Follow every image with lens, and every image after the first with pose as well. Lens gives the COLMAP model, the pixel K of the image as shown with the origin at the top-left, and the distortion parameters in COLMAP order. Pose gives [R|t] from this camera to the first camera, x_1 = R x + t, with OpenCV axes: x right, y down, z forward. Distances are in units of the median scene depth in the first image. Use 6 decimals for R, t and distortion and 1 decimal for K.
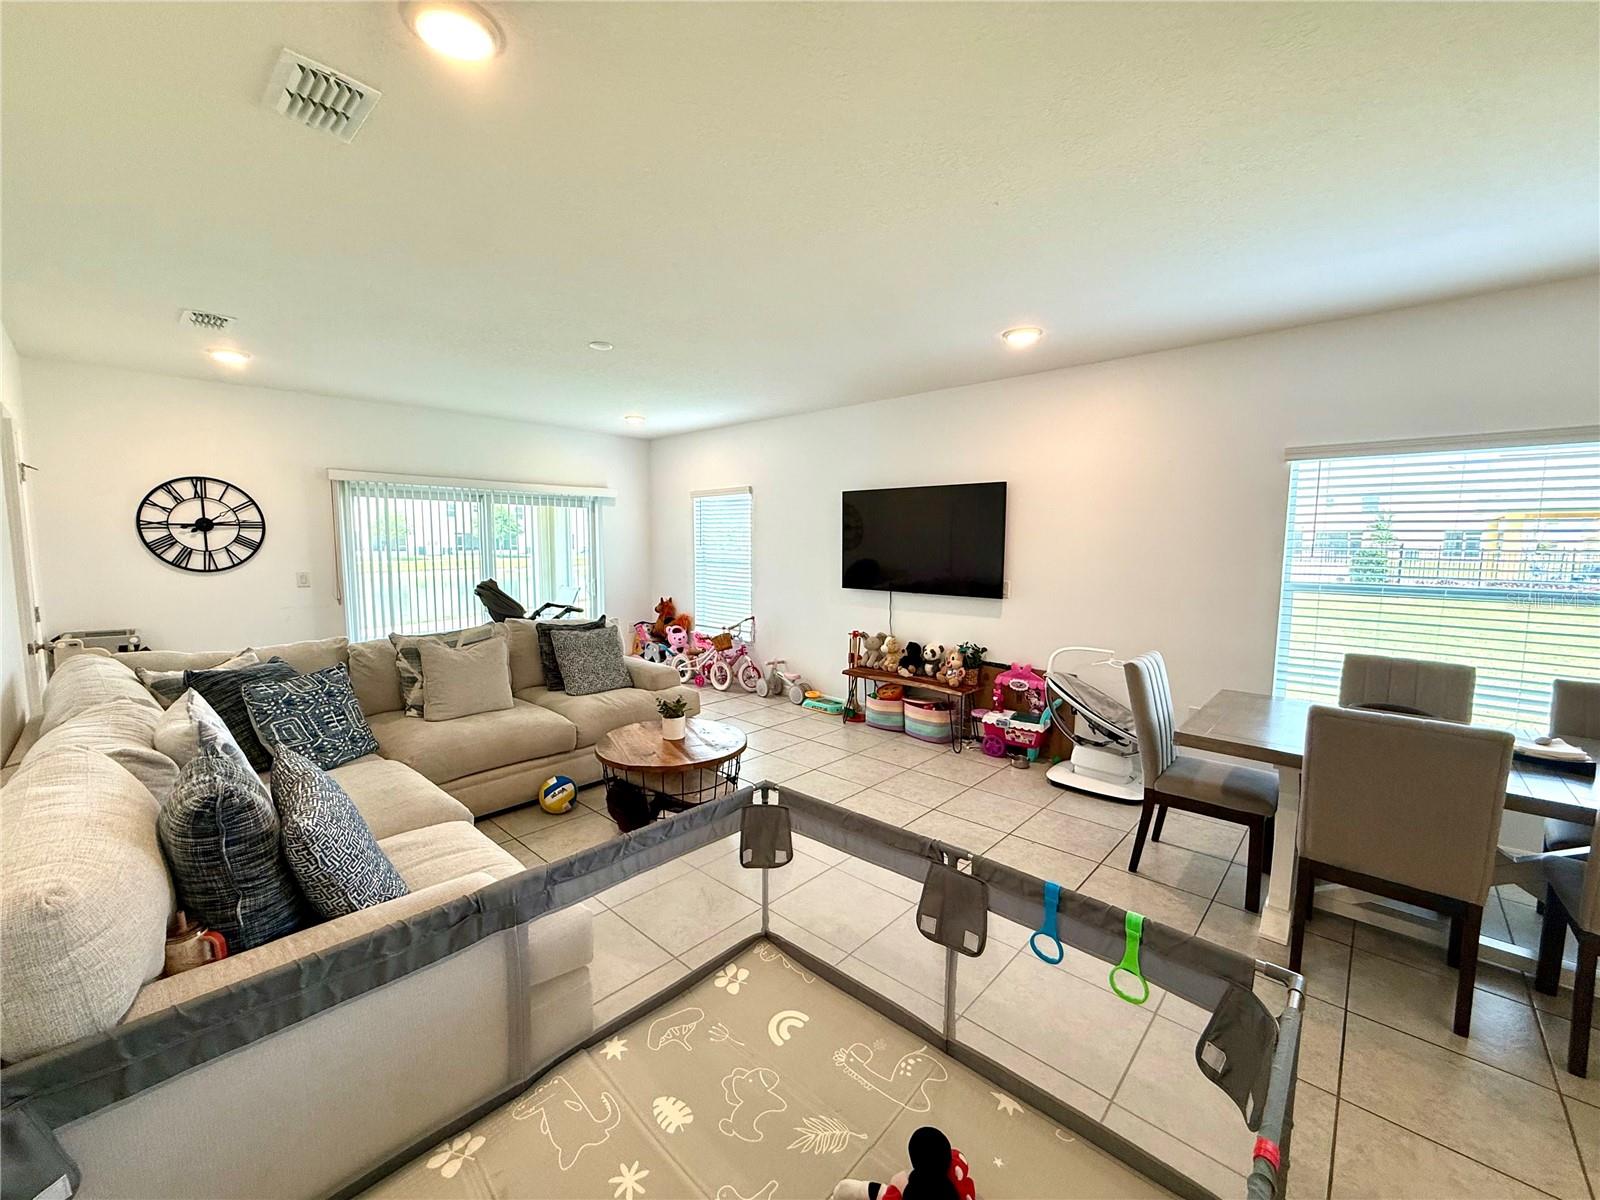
lens RADIAL K [[637.4, 0, 797.0], [0, 637.4, 603.6], [0, 0, 1]] dist [-0.000646, -0.000039]
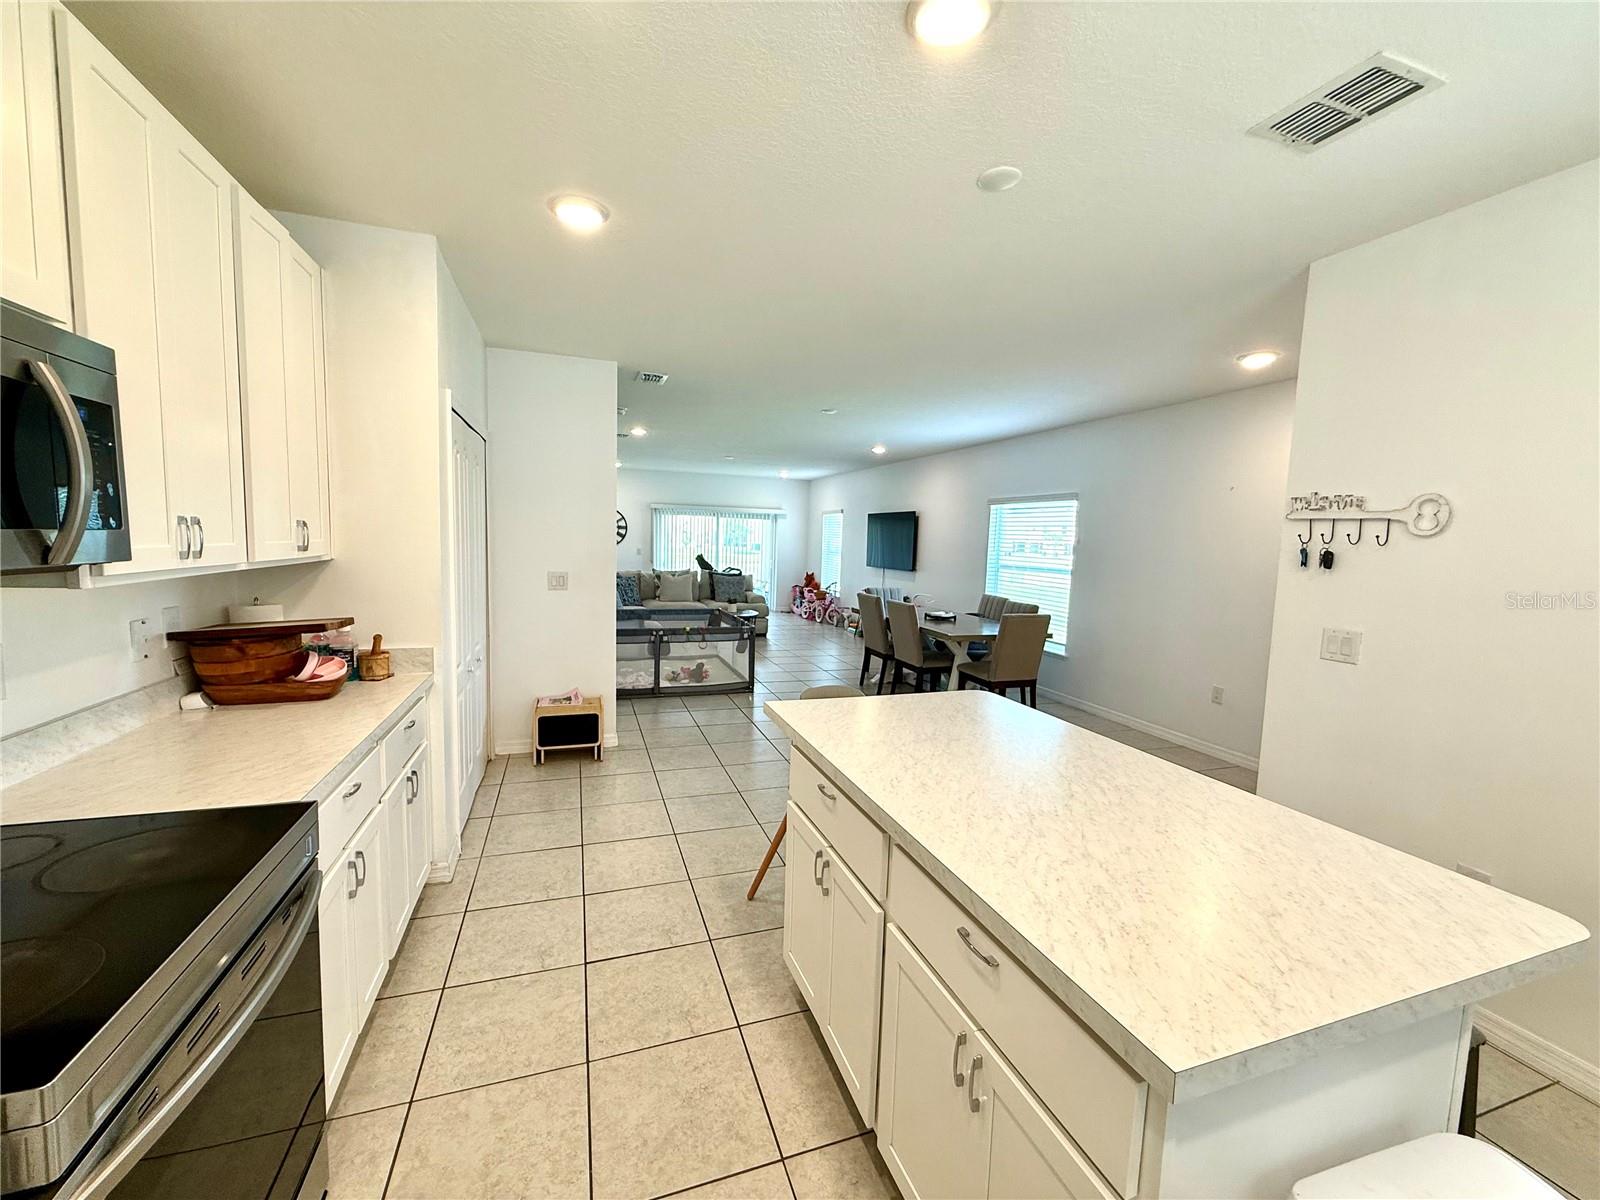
lens RADIAL K [[637.4, 0, 793.3], [0, 637.4, 596.8], [0, 0, 1]] dist [-0.000646, -0.000039]
pose [[0.880417, 0.065474, -0.469659, 0.789296], [-0.073292, 0.997309, 0.001640, 0.079435], [0.468502, 0.032978, 0.882847, -0.748523]]
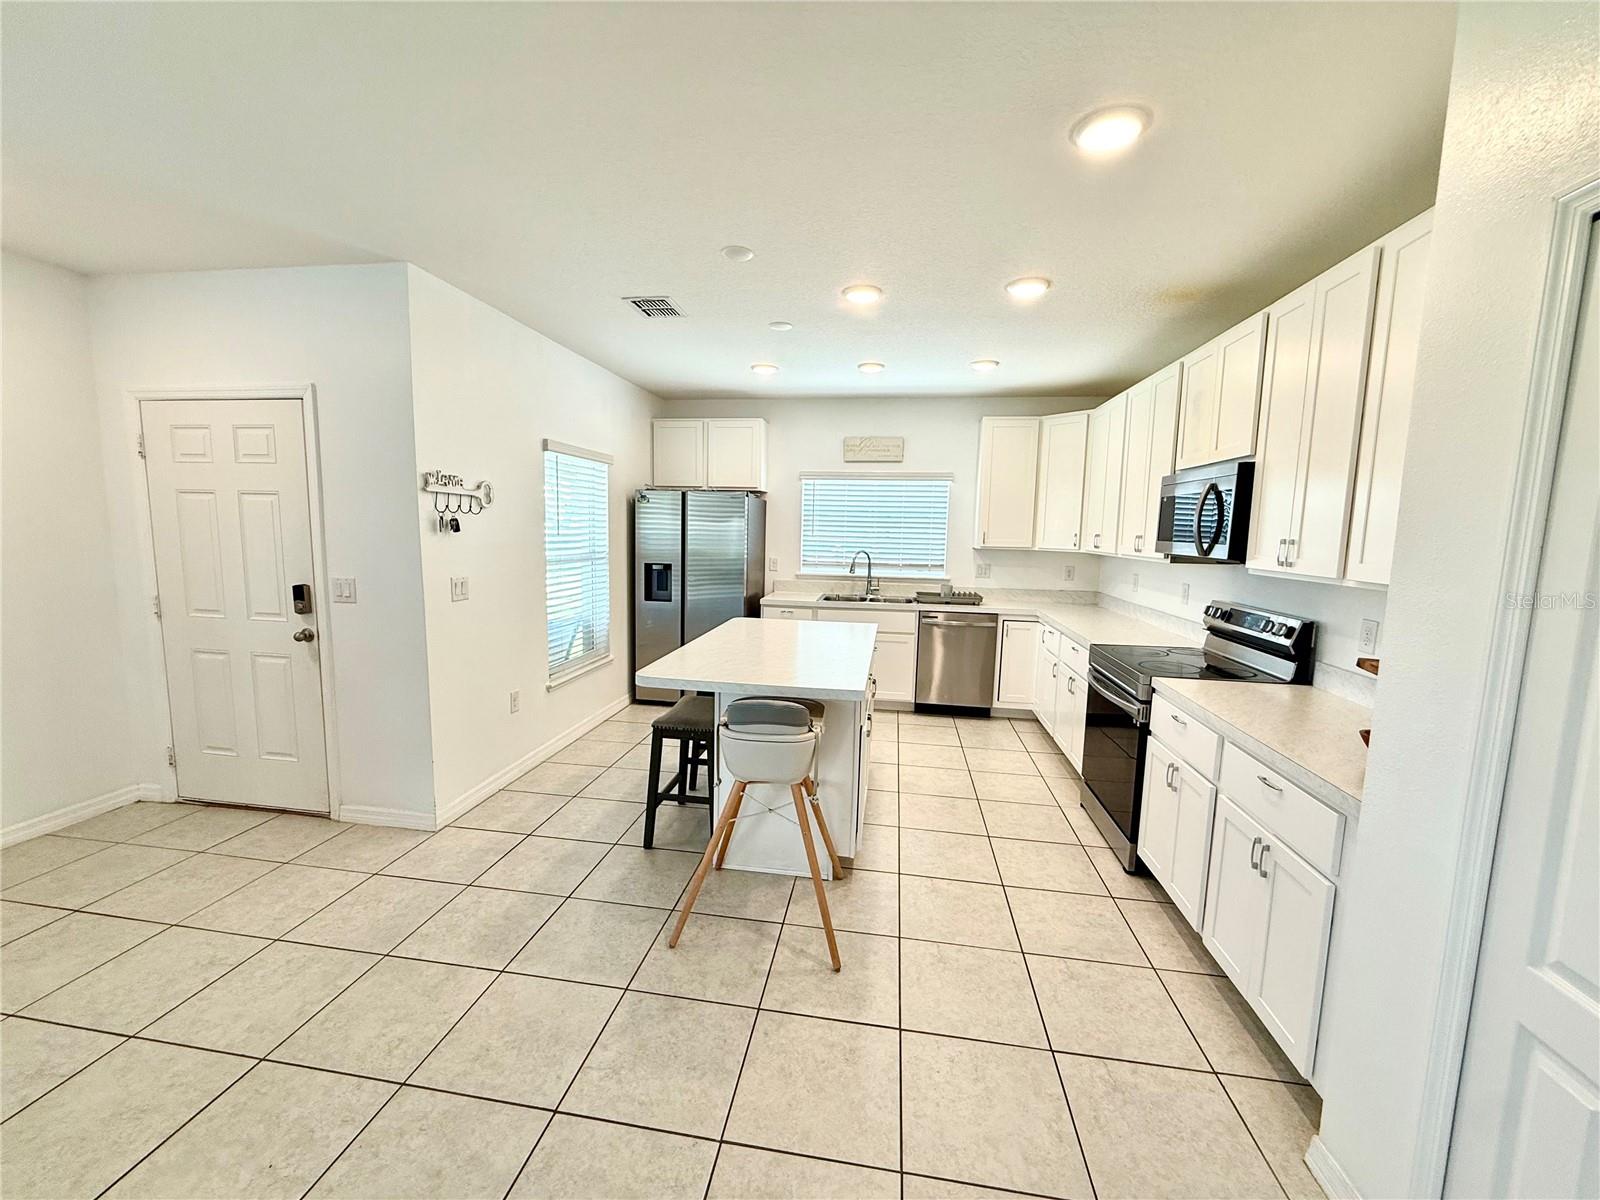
lens RADIAL K [[637.4, 0, 794.4], [0, 637.4, 599.2], [0, 0, 1]] dist [-0.000646, -0.000039]
pose [[-0.558983, -0.116250, 0.820990, 0.276581], [0.052110, 0.983241, 0.174705, 0.011072], [-0.827540, 0.140439, -0.543557, -0.139926]]
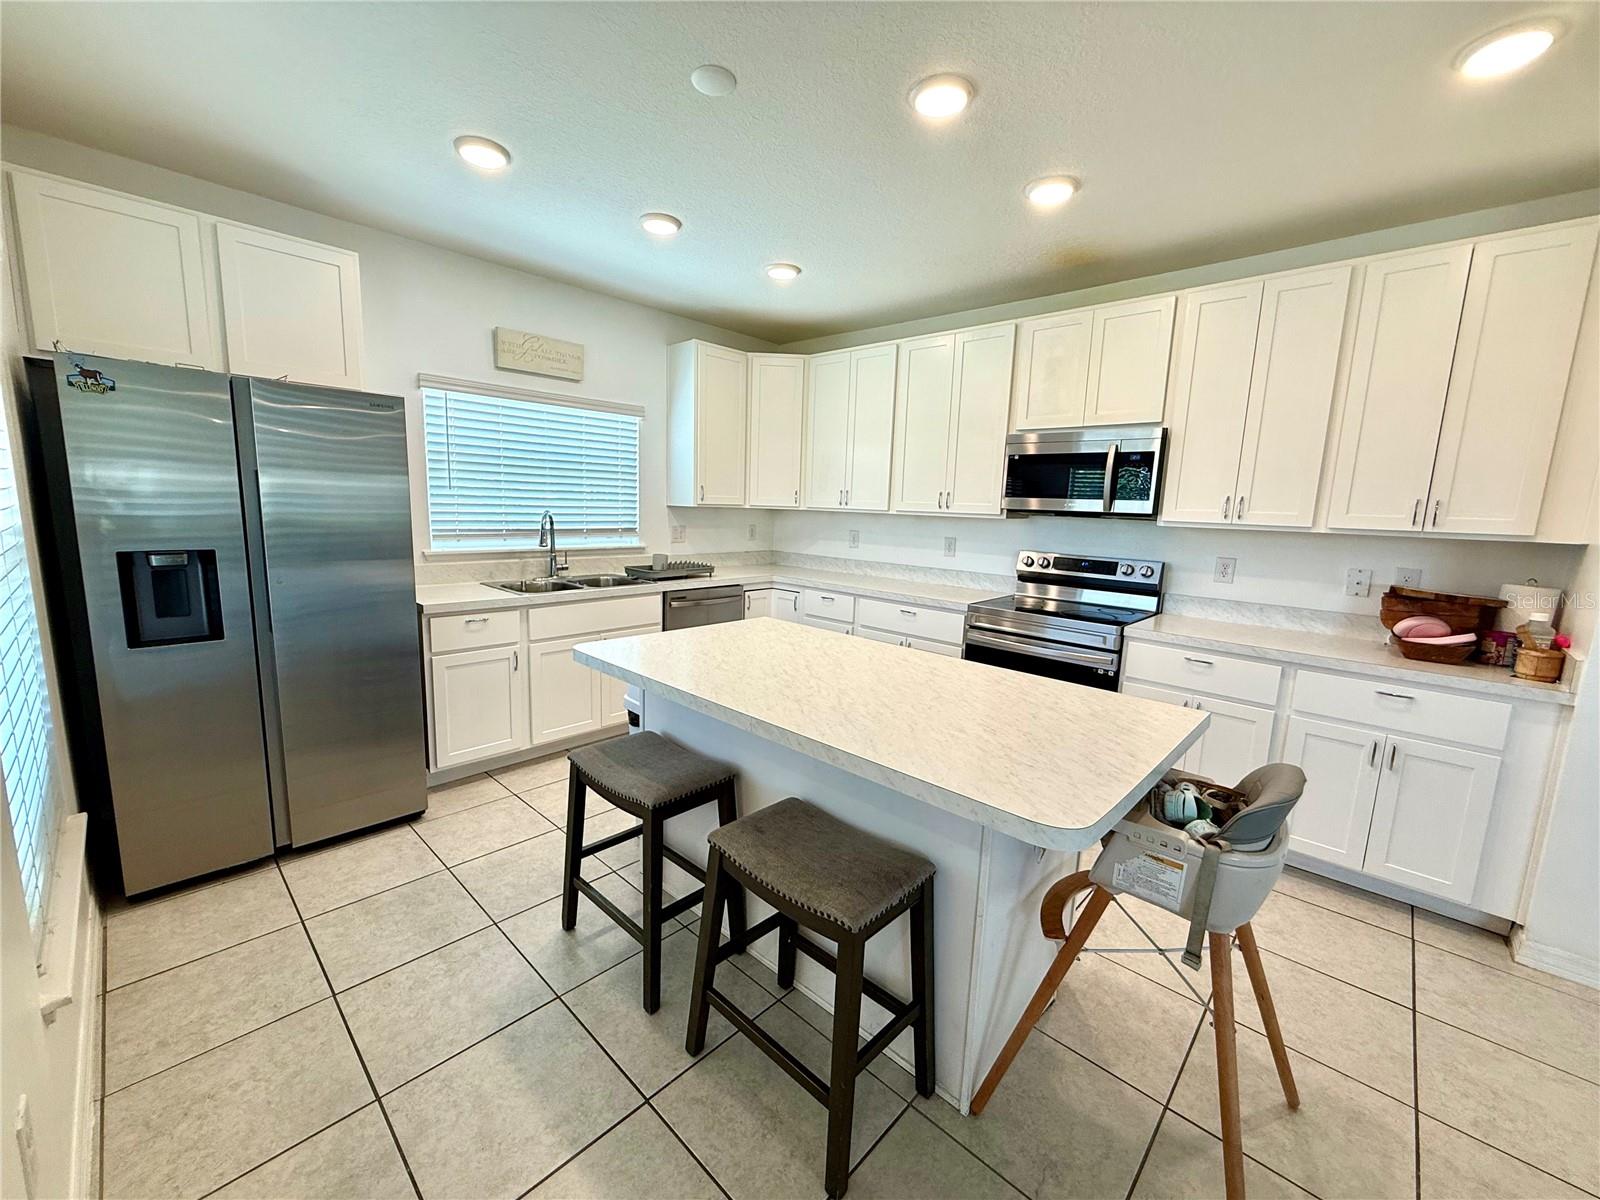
lens RADIAL K [[637.4, 0, 795.2], [0, 637.4, 599.5], [0, 0, 1]] dist [-0.000646, -0.000039]
pose [[-0.999012, -0.044371, 0.002603, 0.924301], [-0.042374, 0.968454, 0.245562, 0.037794], [-0.013416, 0.245209, -0.969377, -0.119684]]
